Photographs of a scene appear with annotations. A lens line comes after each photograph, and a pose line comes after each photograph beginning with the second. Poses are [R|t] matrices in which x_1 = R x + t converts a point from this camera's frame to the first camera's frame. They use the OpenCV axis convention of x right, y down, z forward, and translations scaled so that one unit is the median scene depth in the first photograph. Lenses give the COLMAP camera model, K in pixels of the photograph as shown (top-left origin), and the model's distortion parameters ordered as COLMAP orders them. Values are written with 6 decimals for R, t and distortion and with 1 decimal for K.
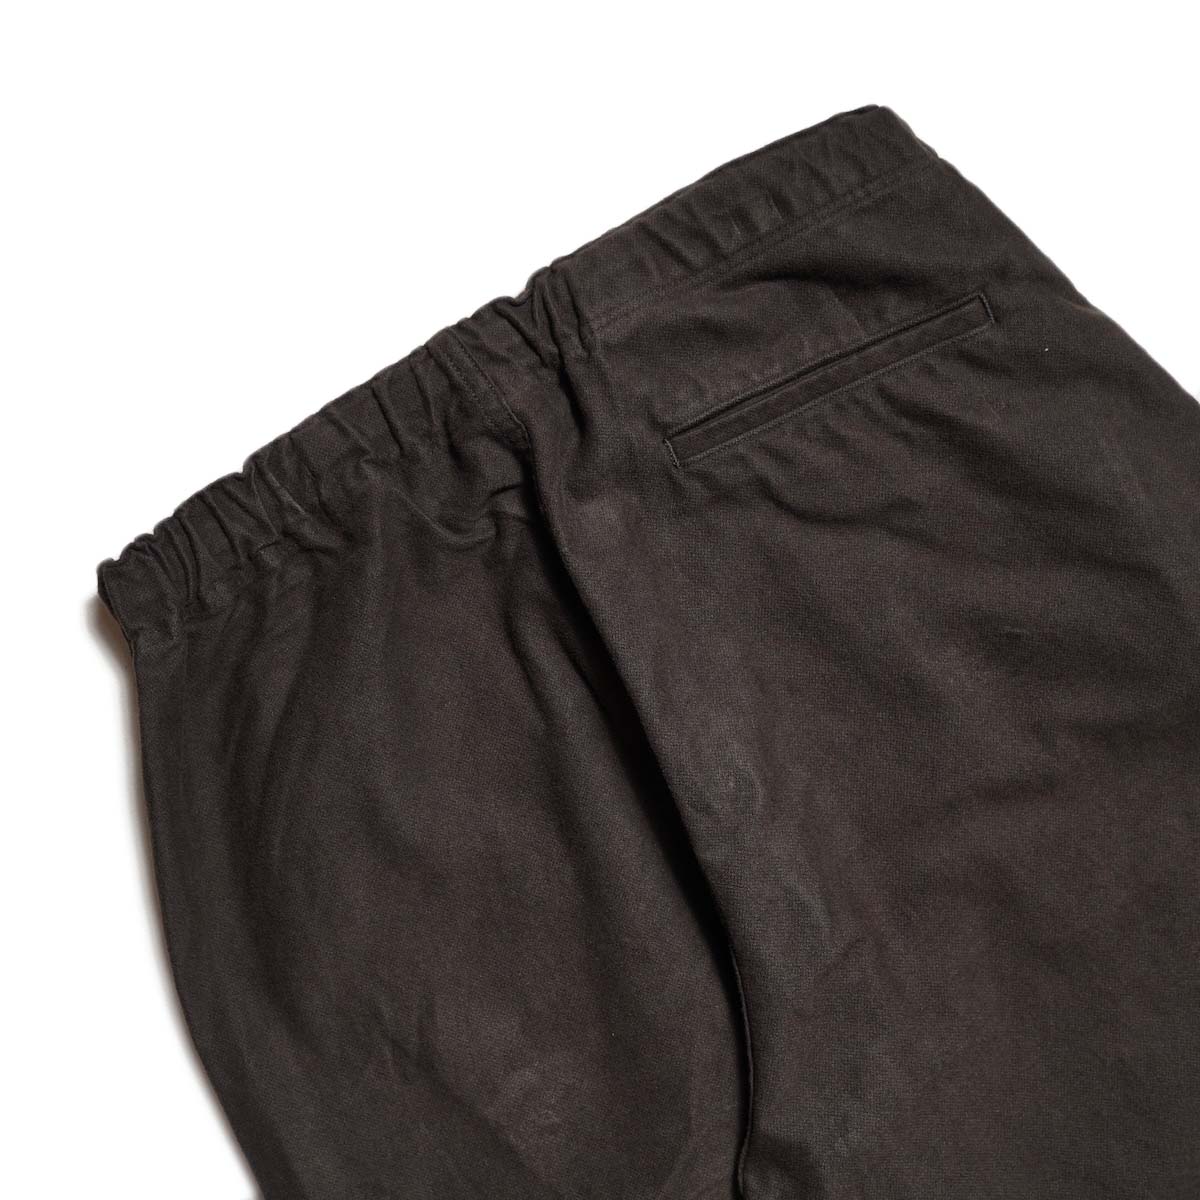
lens RADIAL K [[1446.8, 0, 600.0], [0, 1446.8, 600.0], [0, 0, 1]] dist [-0.021084, -0.009618]
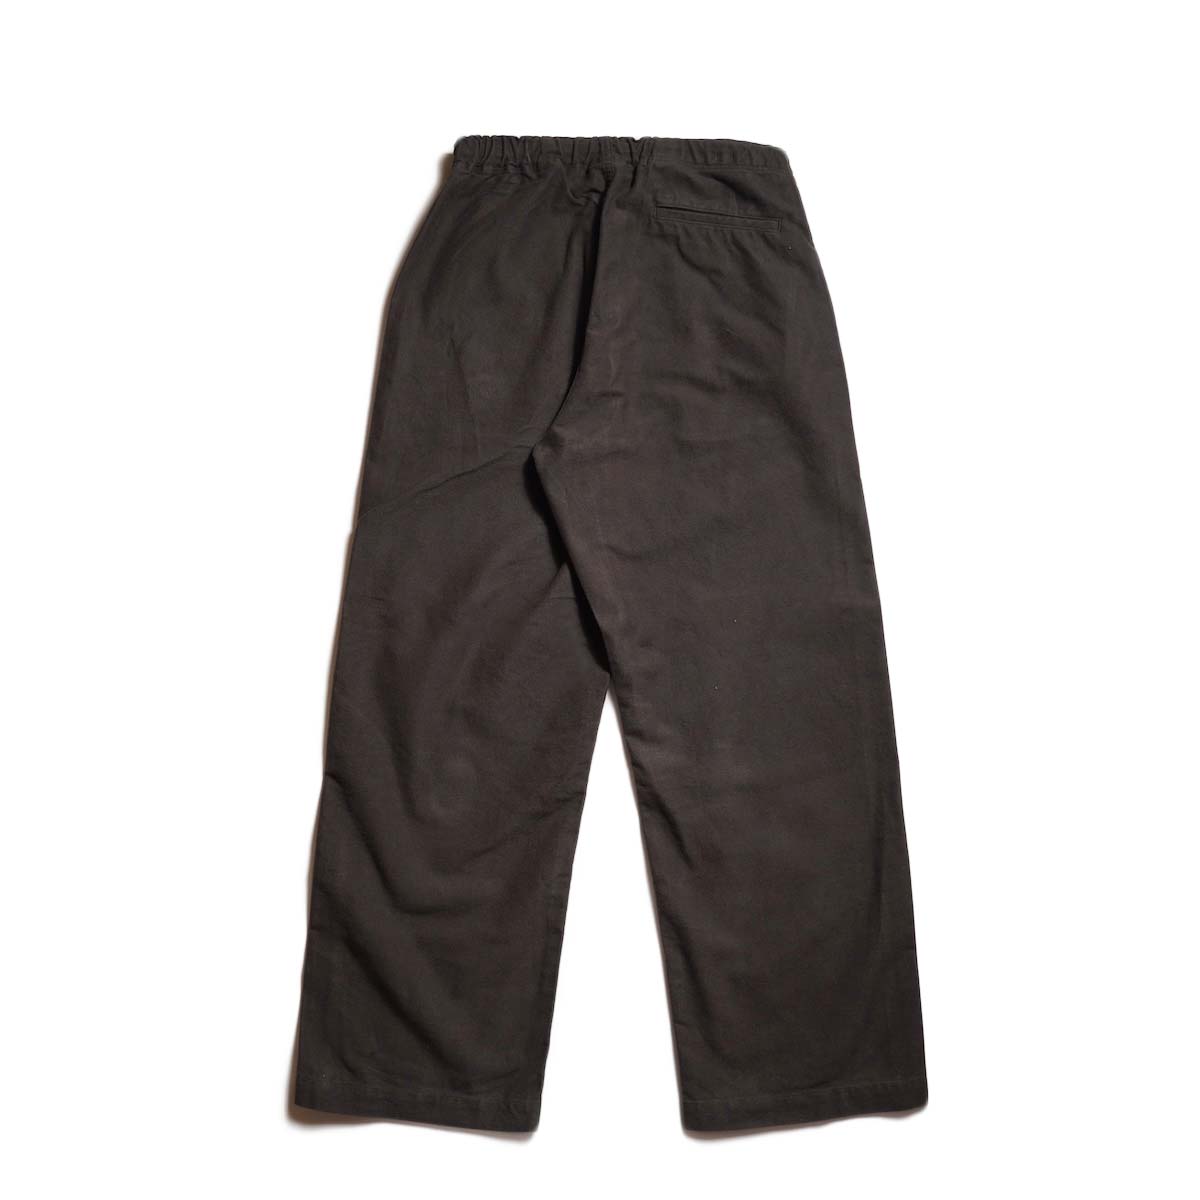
lens RADIAL K [[1446.8, 0, 600.0], [0, 1446.8, 600.0], [0, 0, 1]] dist [-0.021084, -0.009618]
pose [[0.852619, 0.518728, -0.062941, 0.517115], [-0.522216, 0.841705, -0.137195, 0.951660], [-0.018189, 0.149844, 0.988542, -1.604600]]
